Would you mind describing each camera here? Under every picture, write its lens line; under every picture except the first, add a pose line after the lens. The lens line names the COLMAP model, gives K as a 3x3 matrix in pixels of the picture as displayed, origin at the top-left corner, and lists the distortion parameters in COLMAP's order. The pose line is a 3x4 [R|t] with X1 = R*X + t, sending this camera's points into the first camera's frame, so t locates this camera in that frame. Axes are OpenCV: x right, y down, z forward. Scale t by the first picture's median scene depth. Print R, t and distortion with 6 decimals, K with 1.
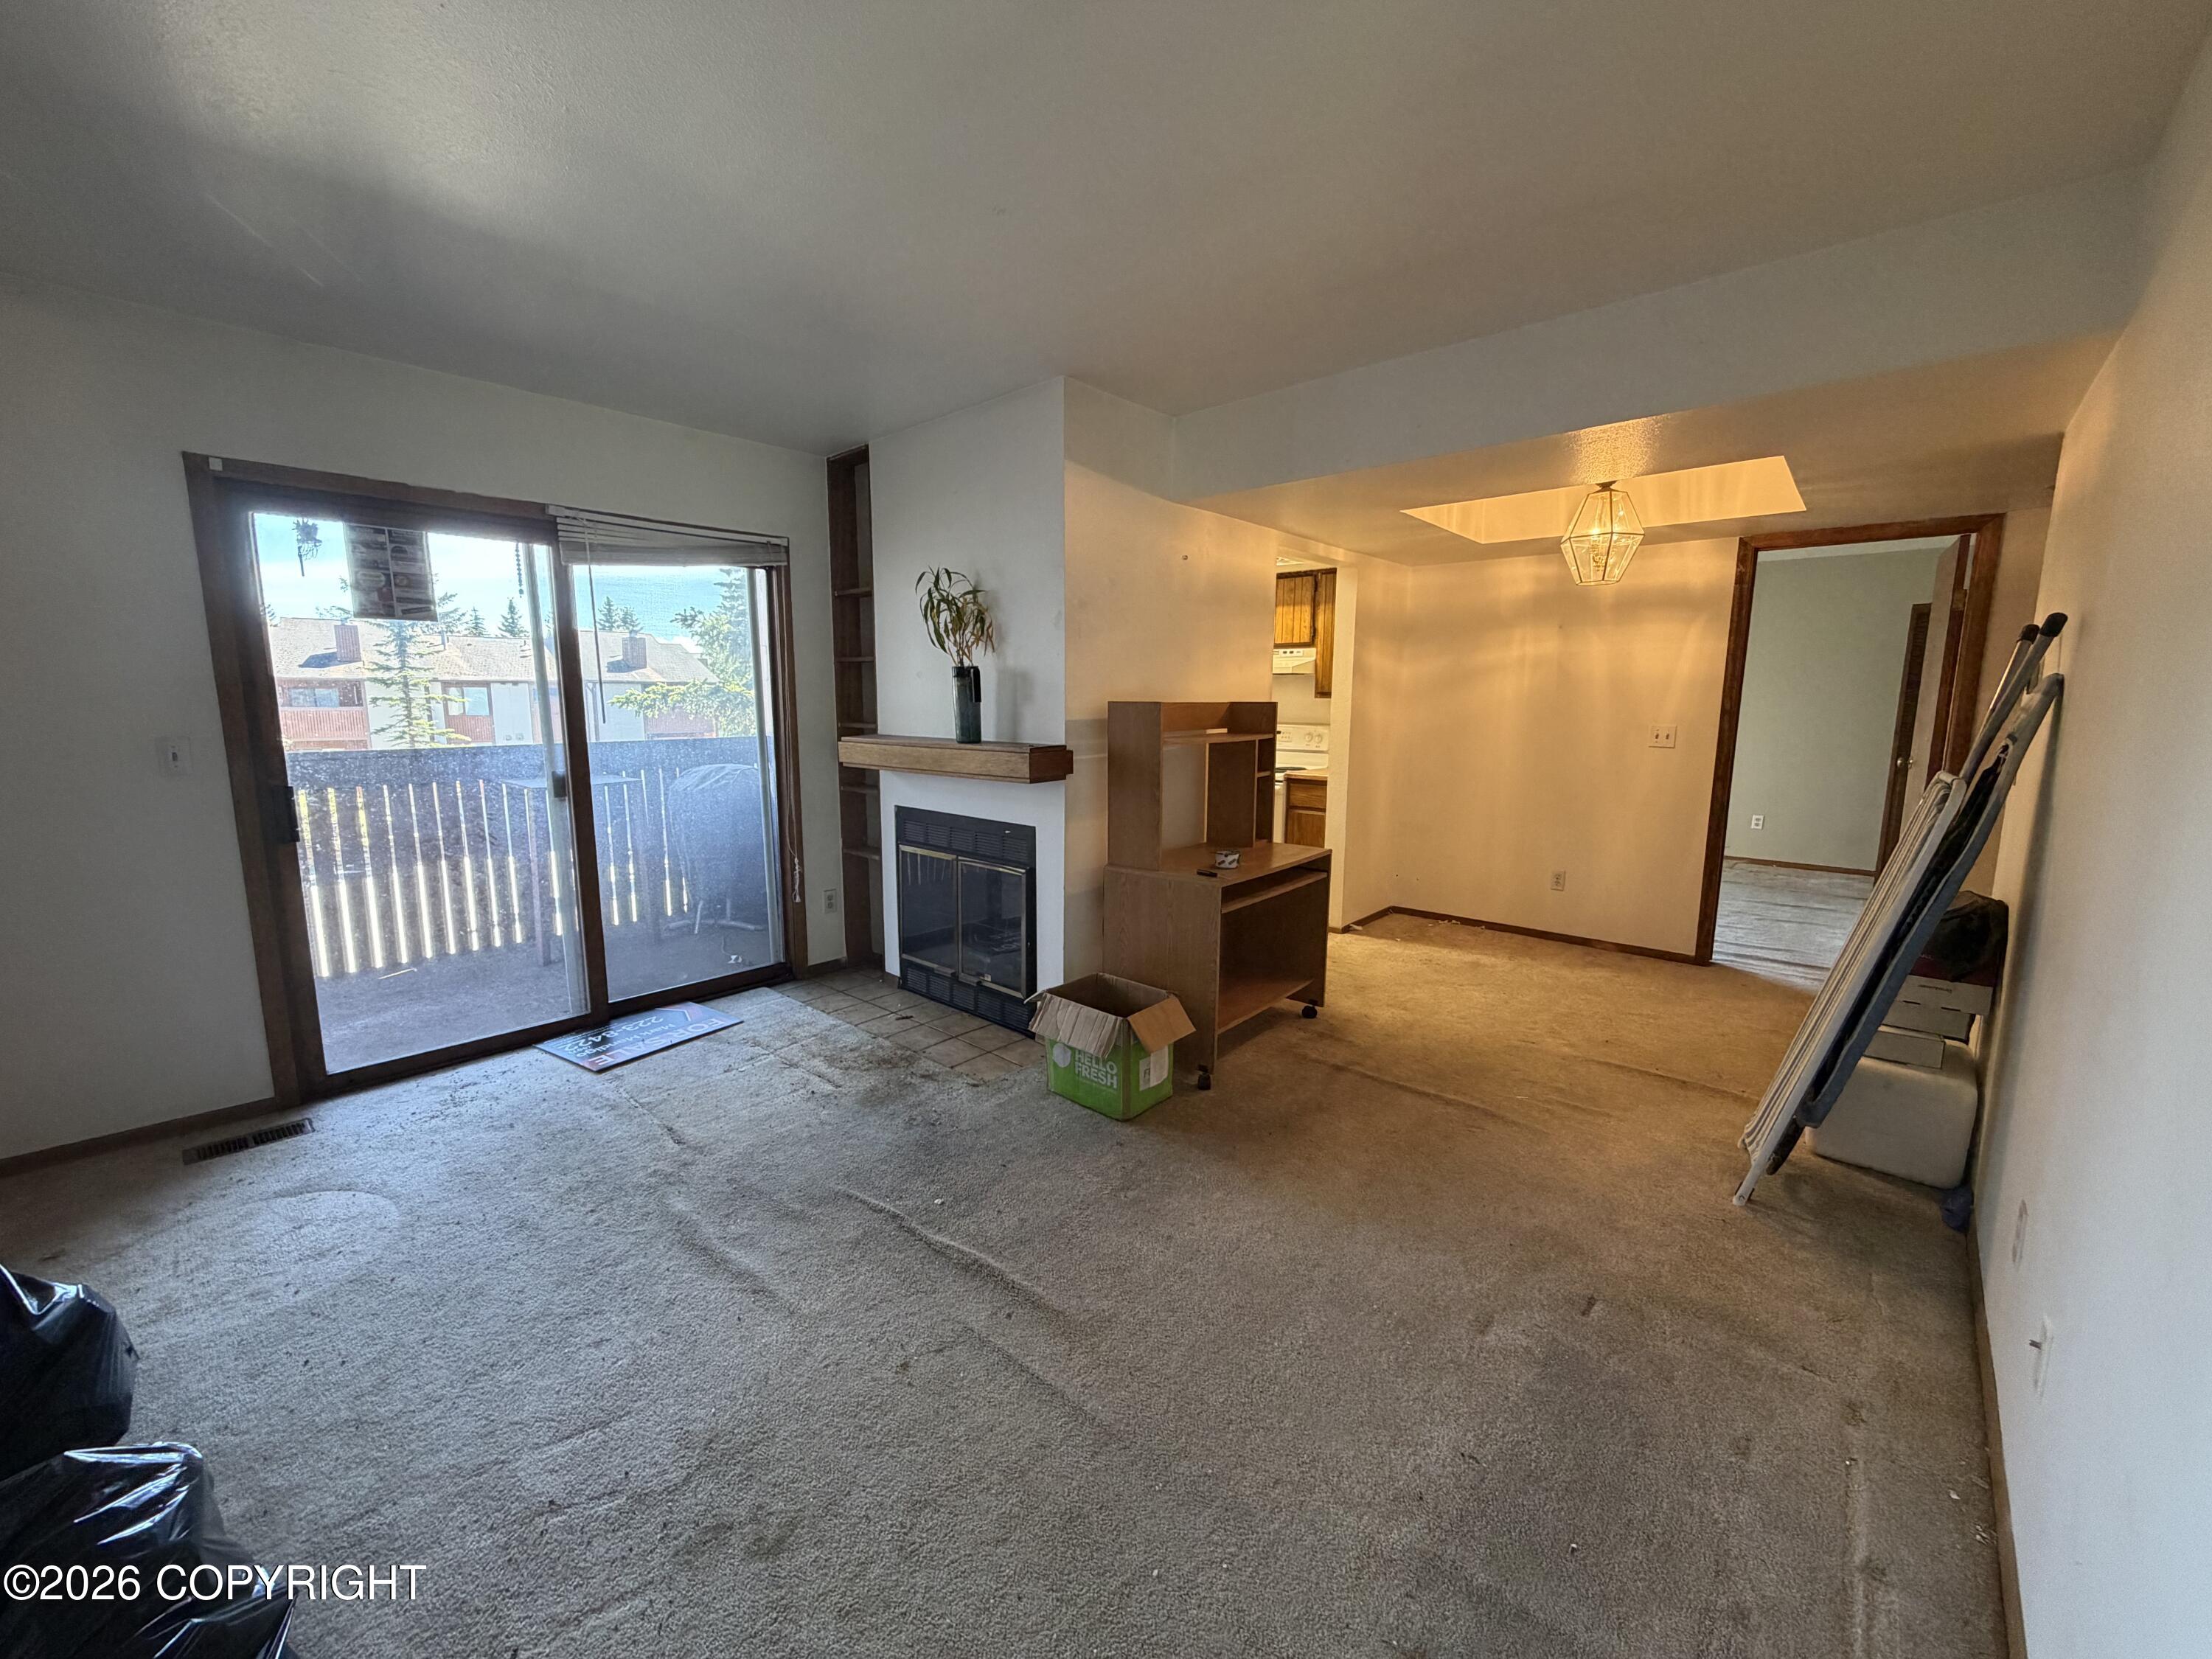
lens RADIAL K [[881.9, 0, 1093.0], [0, 881.9, 831.4], [0, 0, 1]] dist [0.000849, 0.000435]
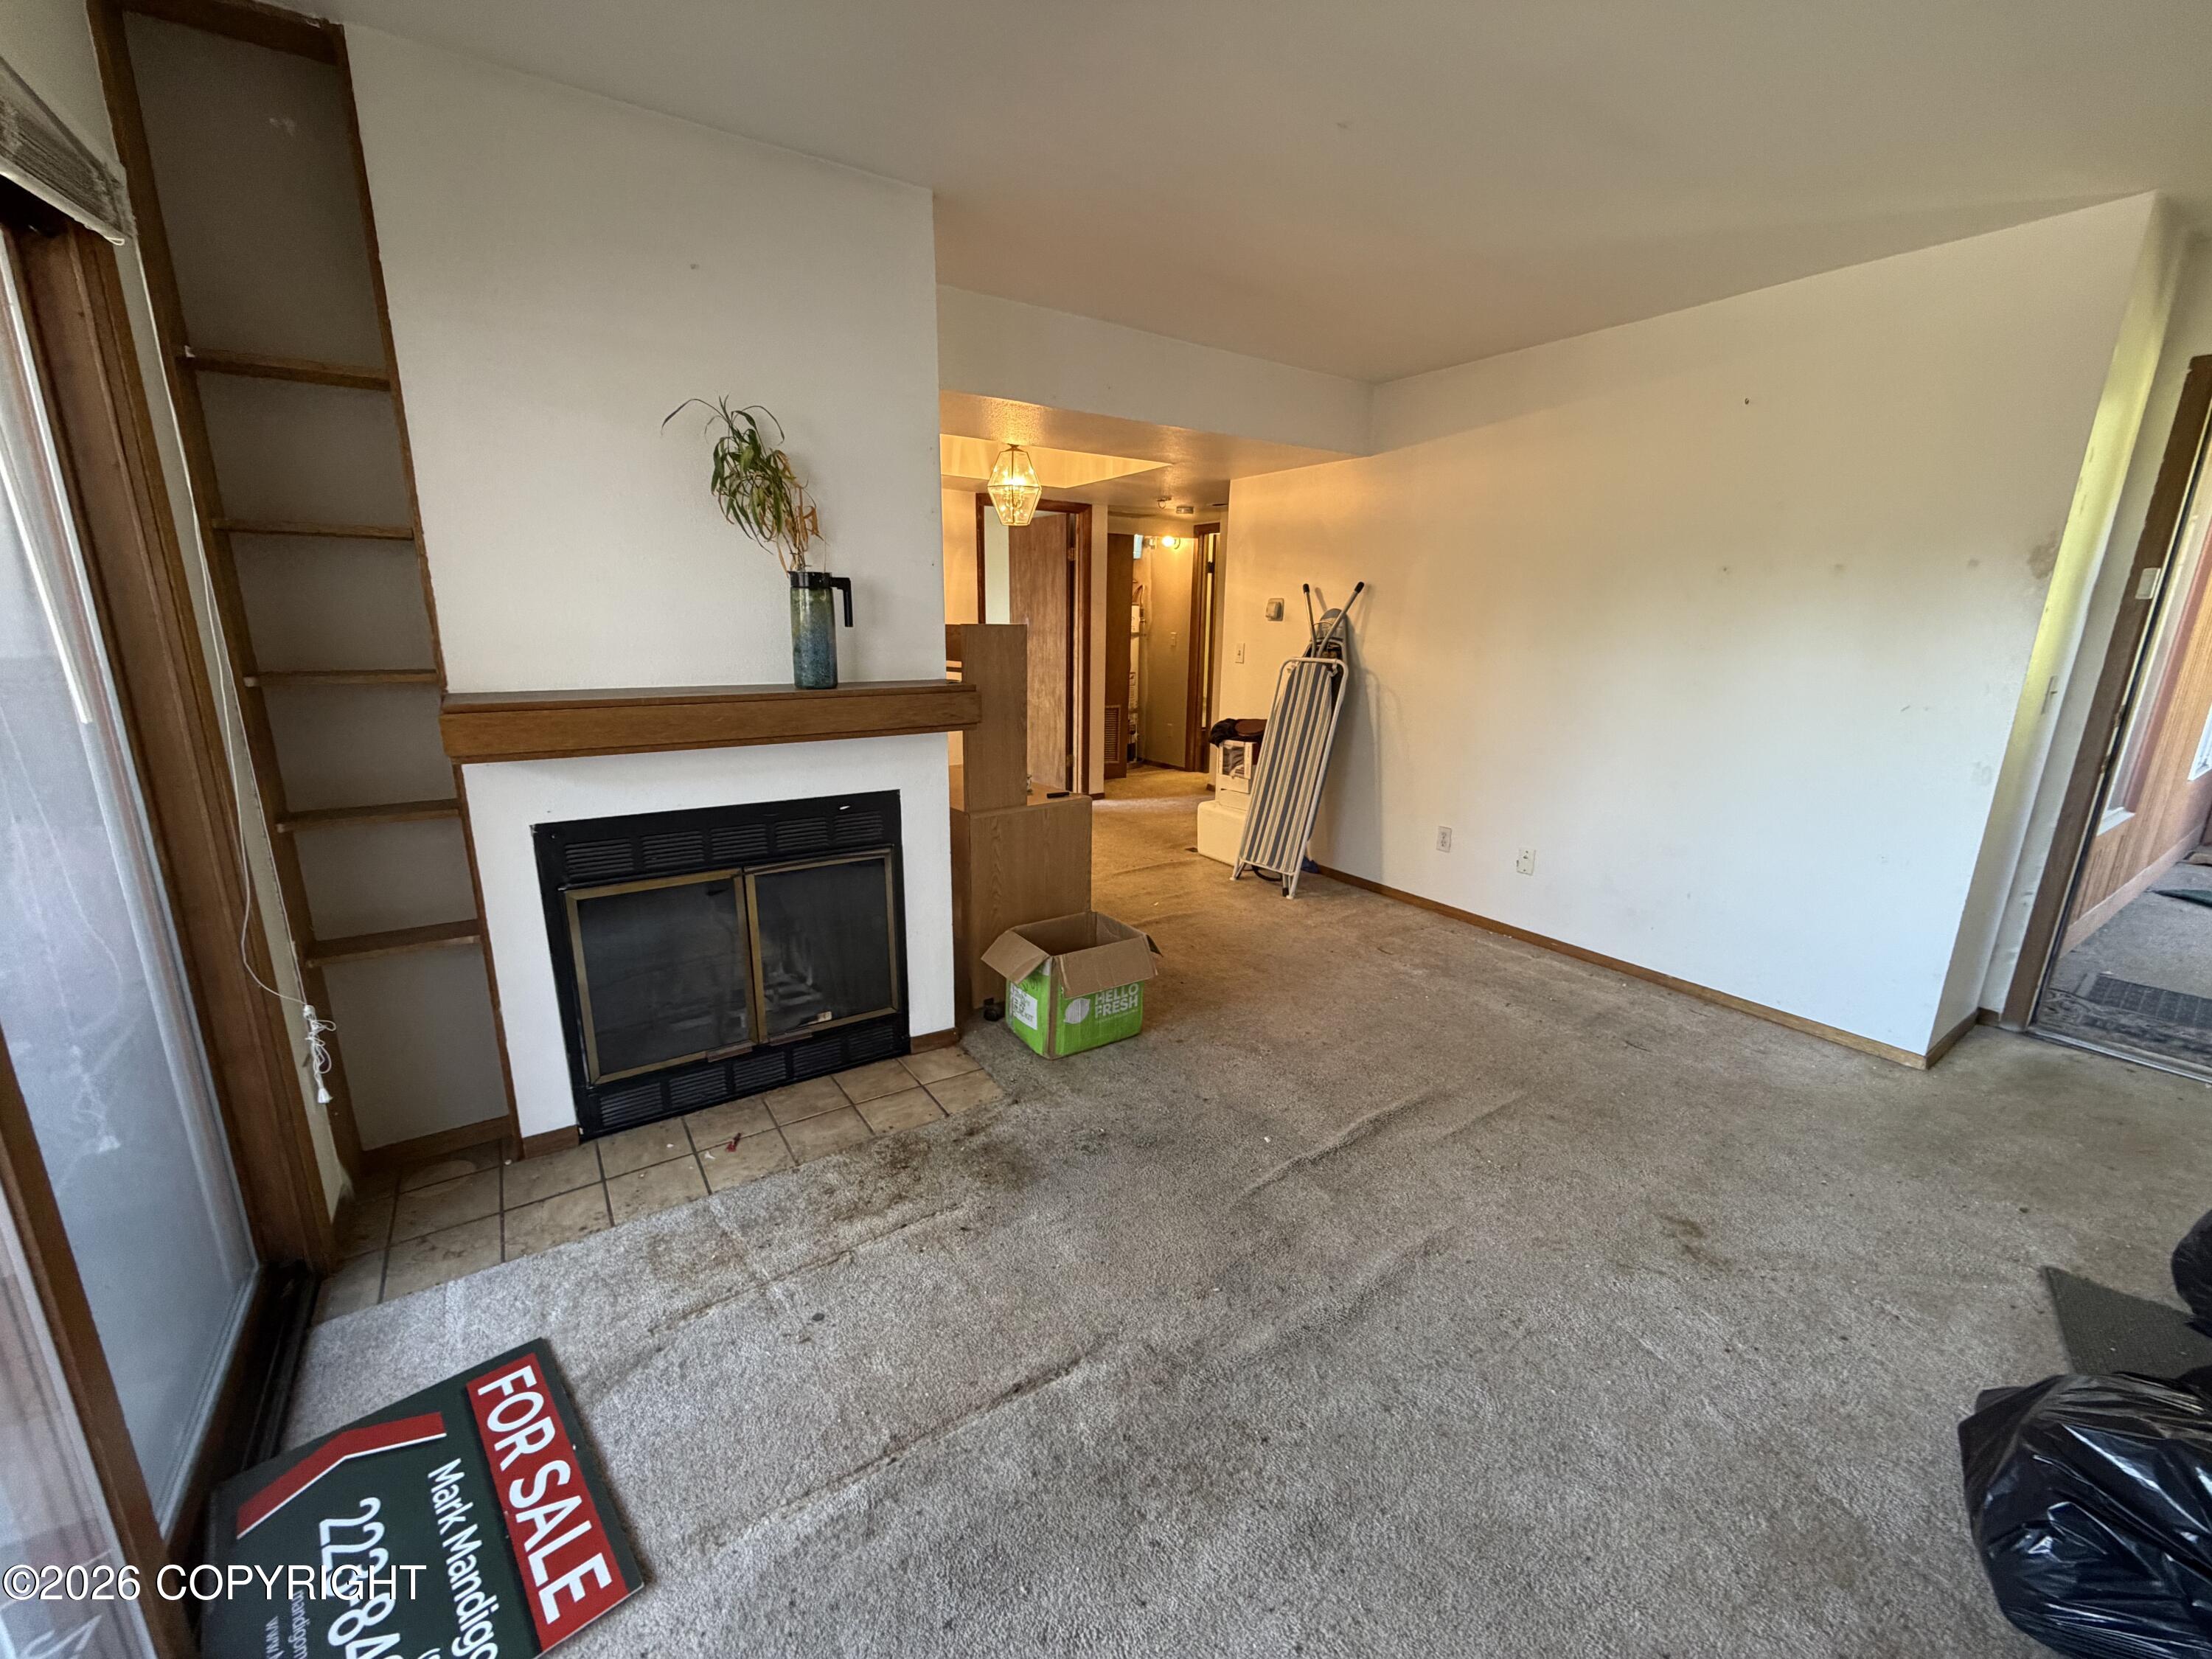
lens RADIAL K [[881.9, 0, 1093.0], [0, 881.9, 831.4], [0, 0, 1]] dist [0.000849, 0.000435]
pose [[0.238264, -0.232851, 0.942874, -0.800390], [0.133400, 0.969478, 0.205712, -0.112042], [-0.961995, 0.076766, 0.262054, 0.665602]]
